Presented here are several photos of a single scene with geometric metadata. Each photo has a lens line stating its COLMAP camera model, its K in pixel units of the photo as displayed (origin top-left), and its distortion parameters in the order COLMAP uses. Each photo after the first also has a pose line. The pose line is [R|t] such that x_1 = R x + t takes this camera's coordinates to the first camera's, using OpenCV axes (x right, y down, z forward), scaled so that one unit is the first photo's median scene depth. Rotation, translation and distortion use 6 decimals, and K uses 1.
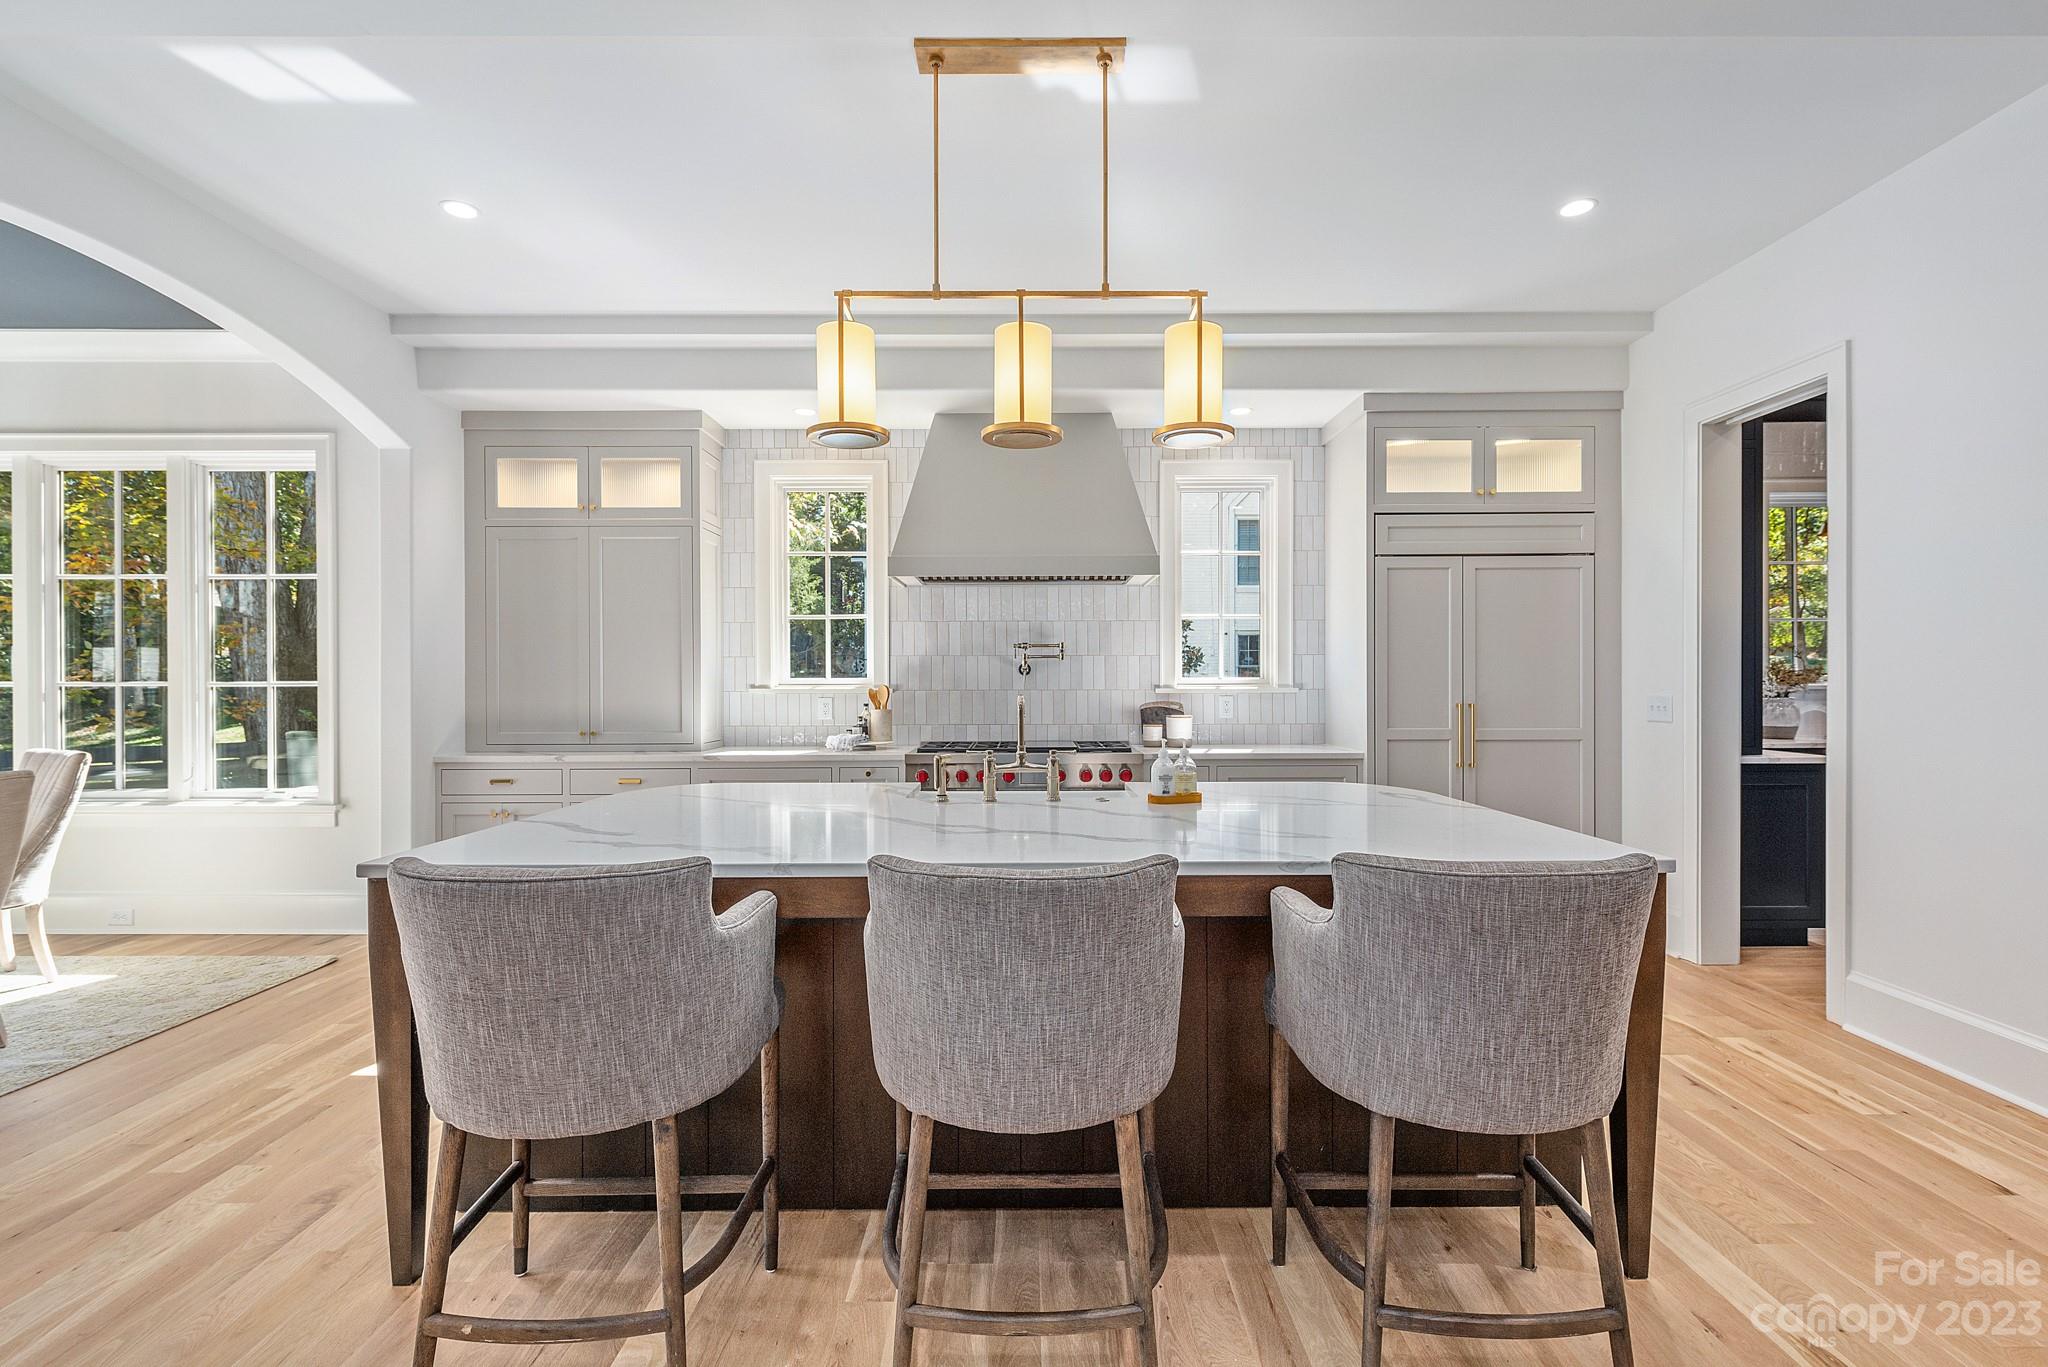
lens RADIAL K [[946.6, 0, 1030.8], [0, 946.6, 684.6], [0, 0, 1]] dist [0.001976, -0.000606]
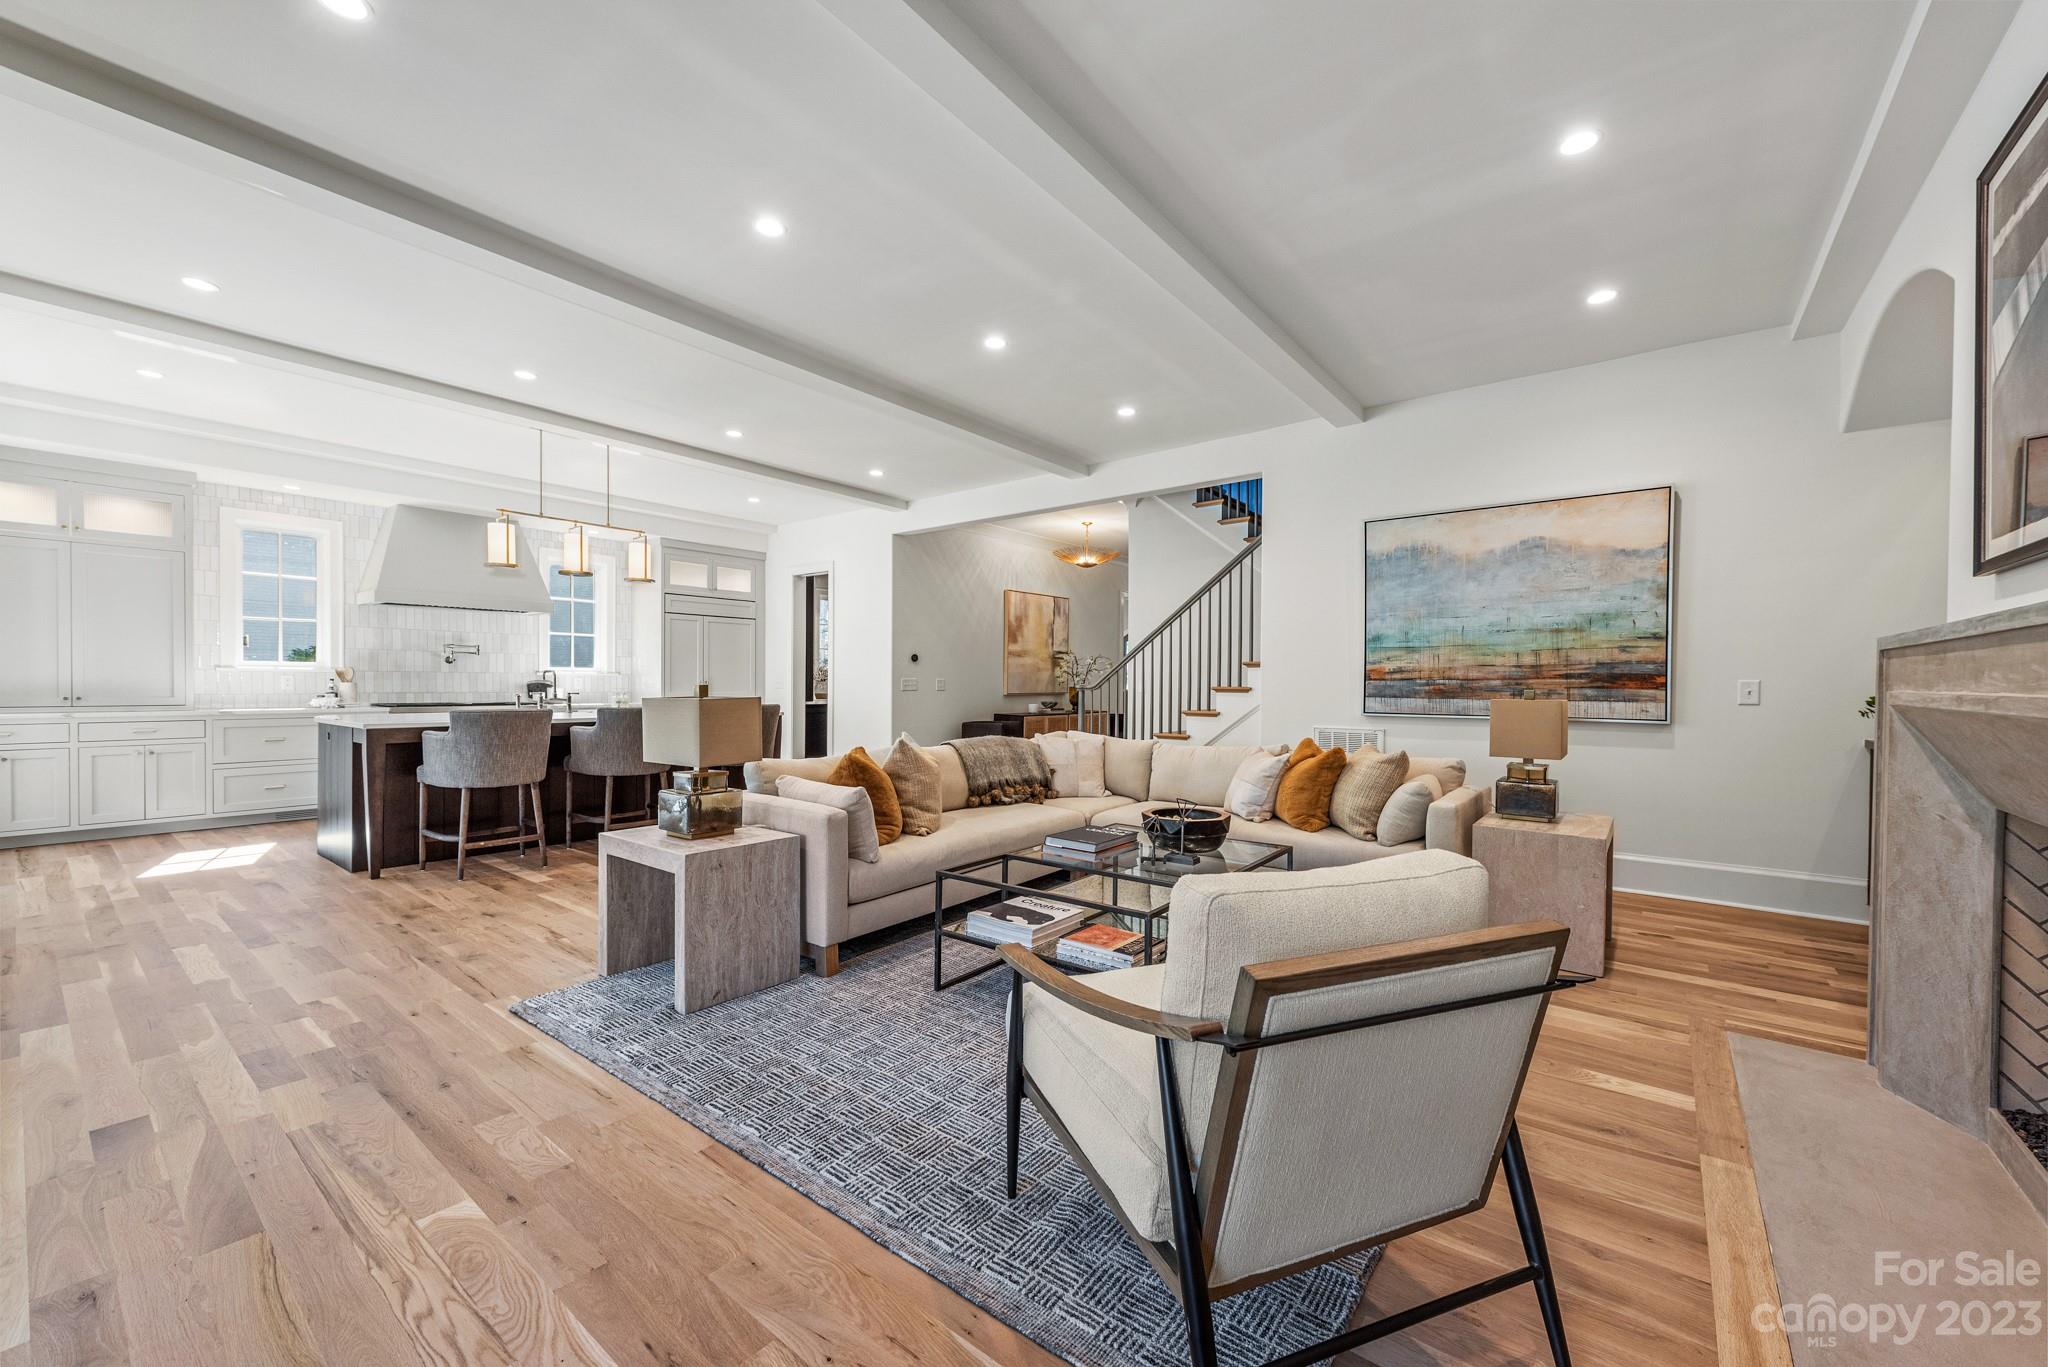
lens RADIAL K [[799.8, 0, 1038.4], [0, 799.8, 690.4], [0, 0, 1]] dist [0.006887, 0.000007]
pose [[0.618468, 0.001420, 0.785809, -0.520063], [-0.006234, 0.999976, 0.003099, 0.029423], [-0.785786, -0.006815, 0.618461, -0.768842]]
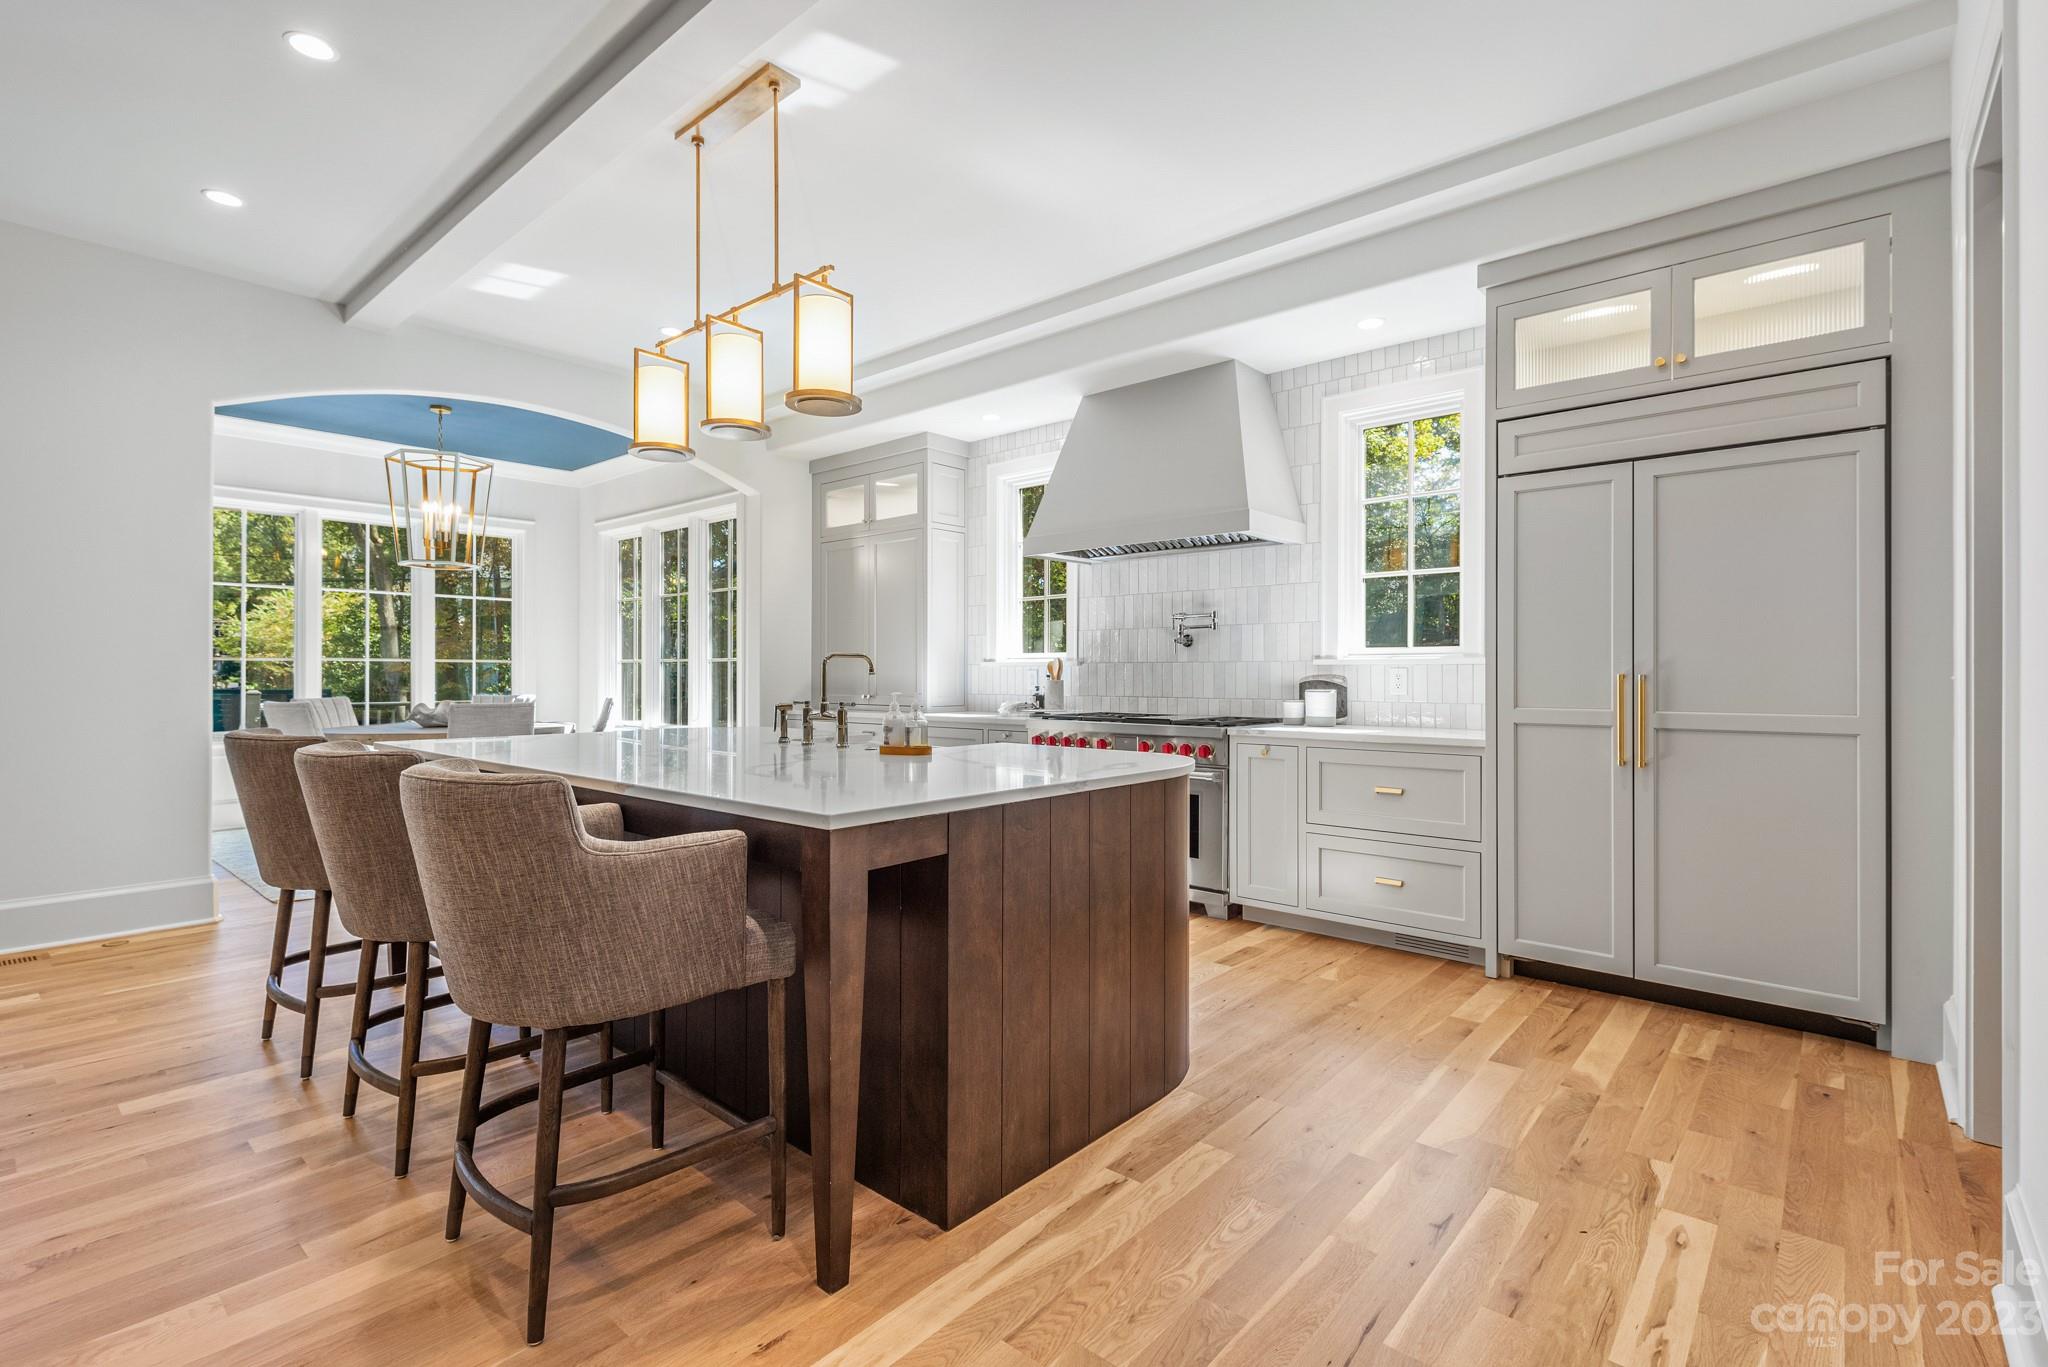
lens RADIAL K [[931.6, 0, 1035.8], [0, 931.6, 679.3], [0, 0, 1]] dist [0.000800, -0.000740]
pose [[0.756524, 0.006950, -0.653929, 0.541650], [-0.004850, 0.999976, 0.005017, 0.021037], [0.653948, -0.000624, 0.756539, 0.189165]]
